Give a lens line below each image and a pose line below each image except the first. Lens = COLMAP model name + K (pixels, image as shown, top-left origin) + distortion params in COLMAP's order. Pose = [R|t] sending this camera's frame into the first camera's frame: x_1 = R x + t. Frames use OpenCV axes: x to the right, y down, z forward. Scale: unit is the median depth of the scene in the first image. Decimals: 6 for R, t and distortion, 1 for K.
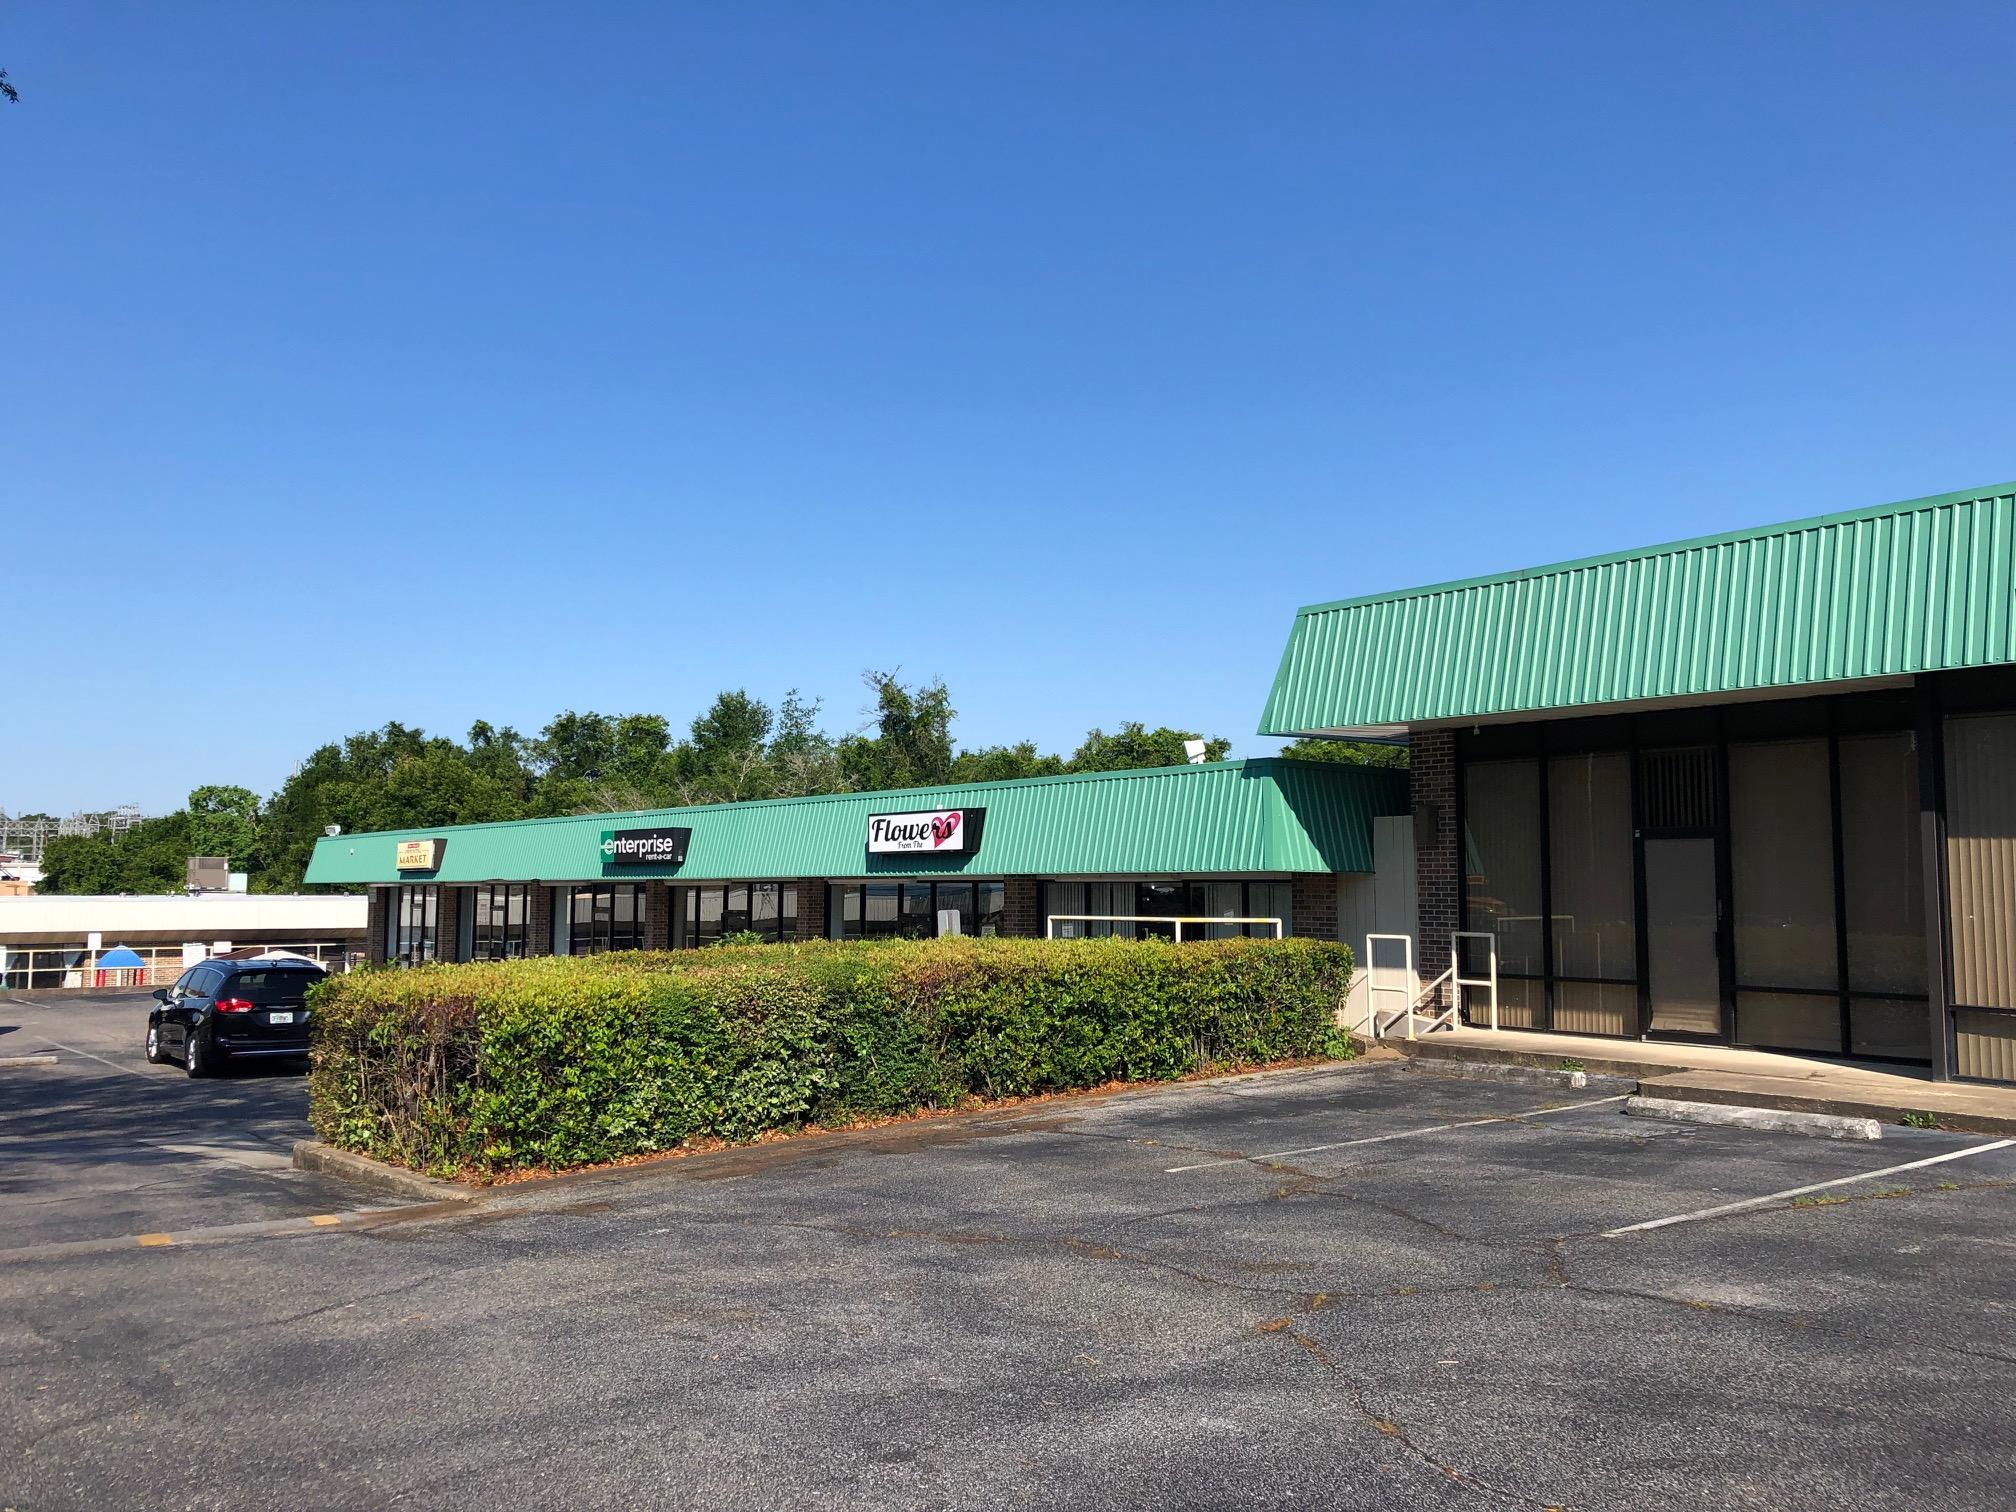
lens RADIAL K [[1684.6, 0, 1022.7], [0, 1684.6, 709.8], [0, 0, 1]] dist [0.041629, -0.009681]
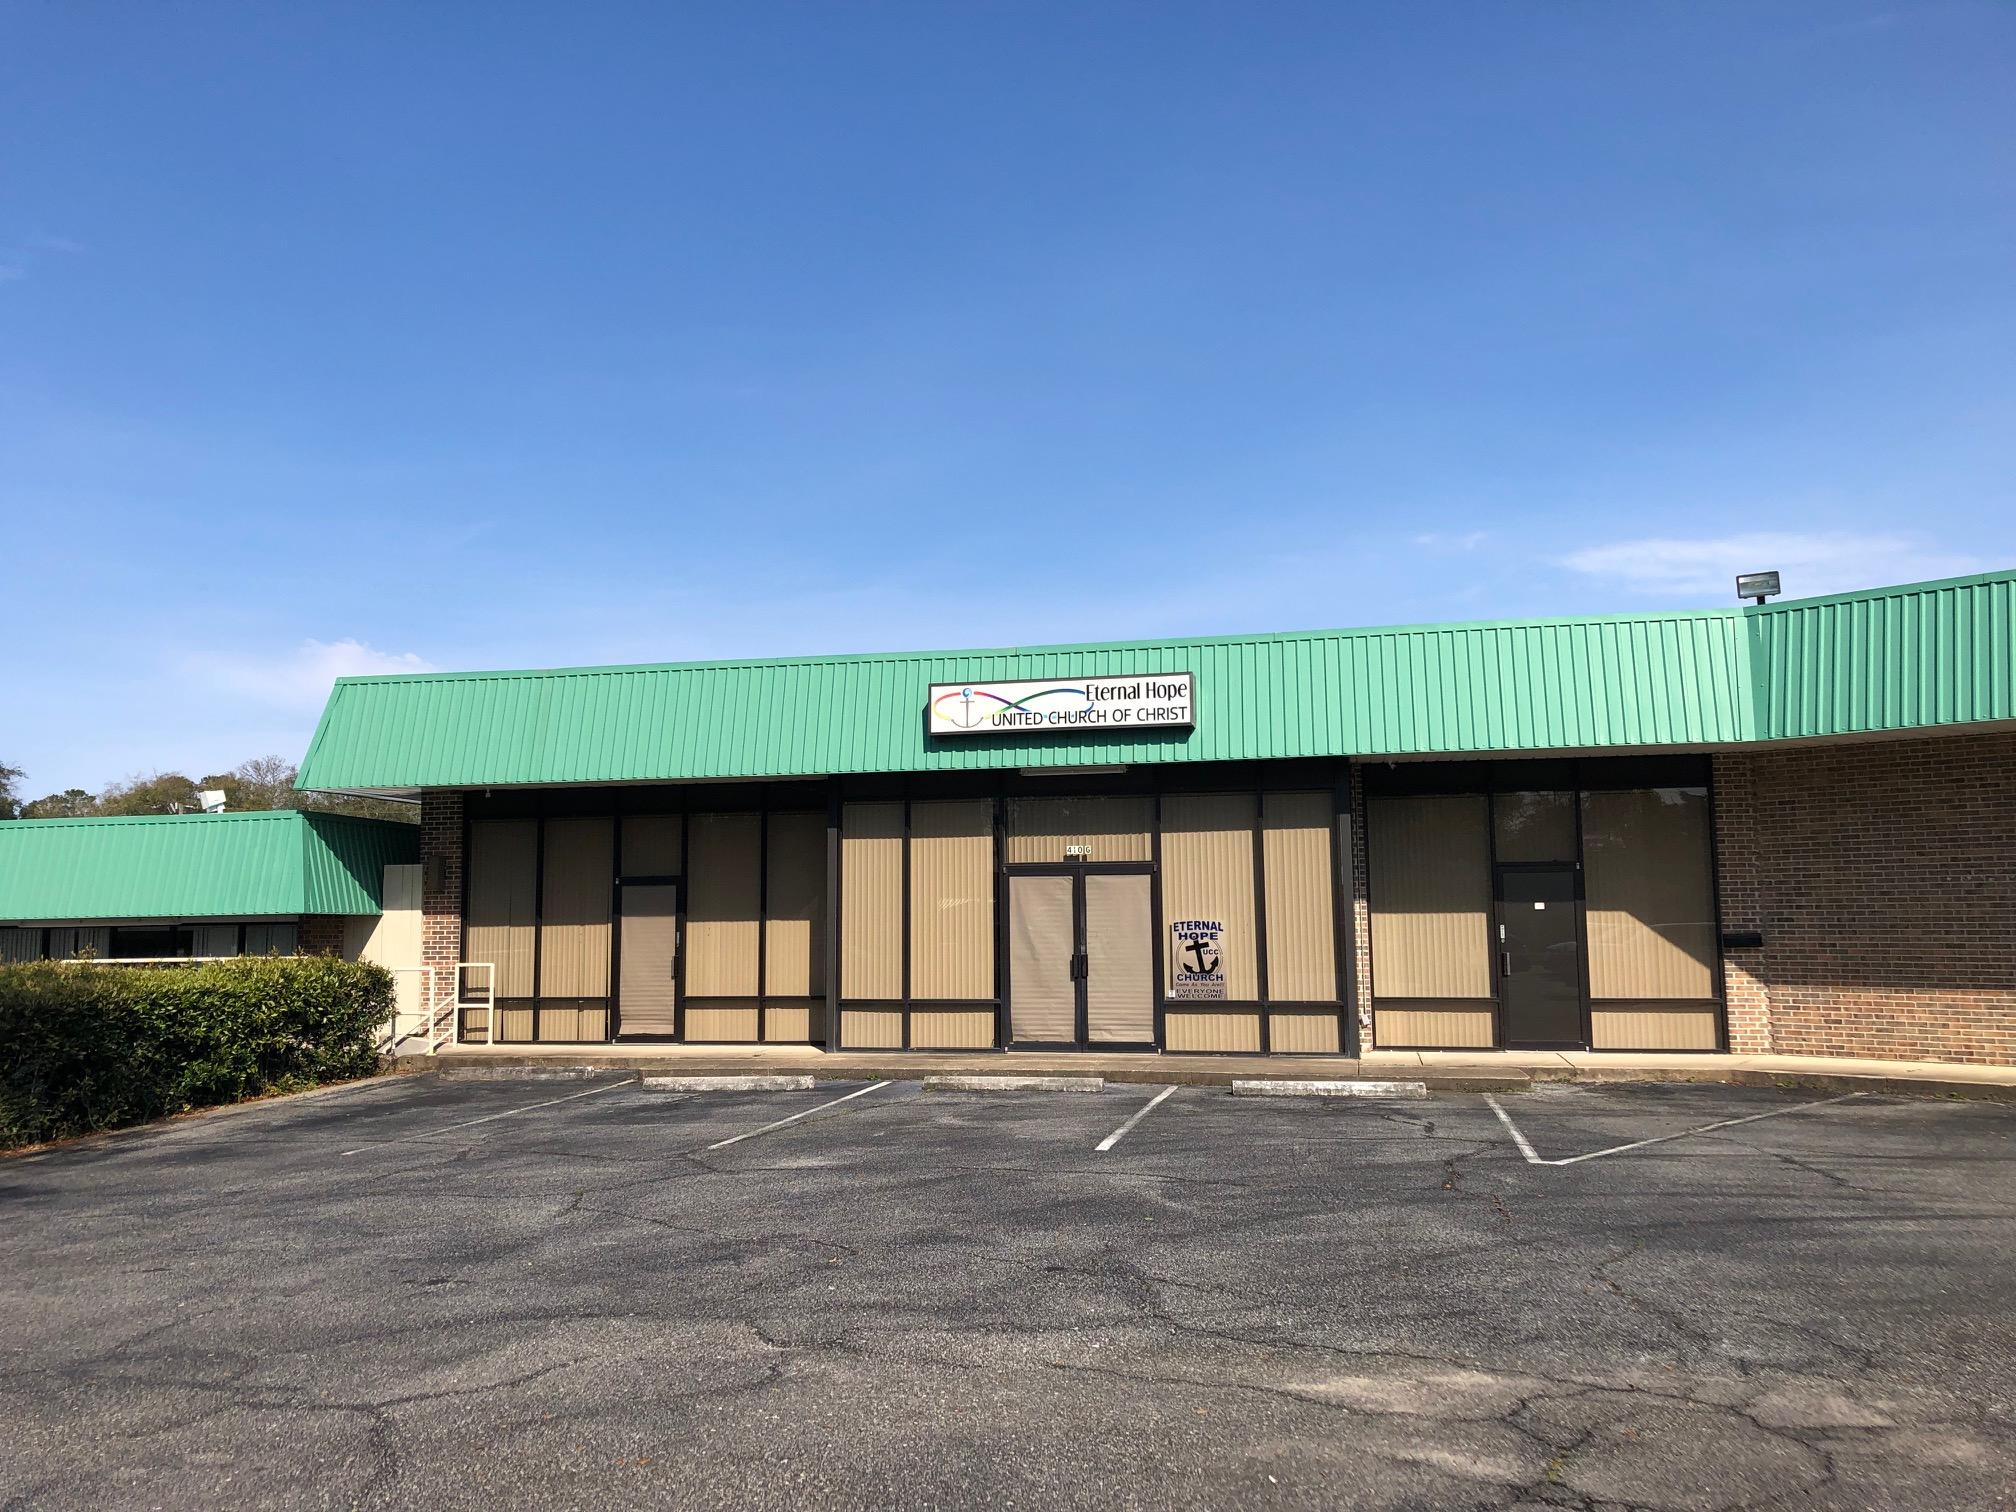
lens RADIAL K [[1684.6, 0, 1022.7], [0, 1684.6, 709.8], [0, 0, 1]] dist [0.041629, -0.009681]
pose [[0.769312, 0.071852, 0.634820, -0.207640], [-0.056364, 0.997414, -0.044587, -0.015474], [-0.636382, -0.001480, 0.771373, -0.167496]]
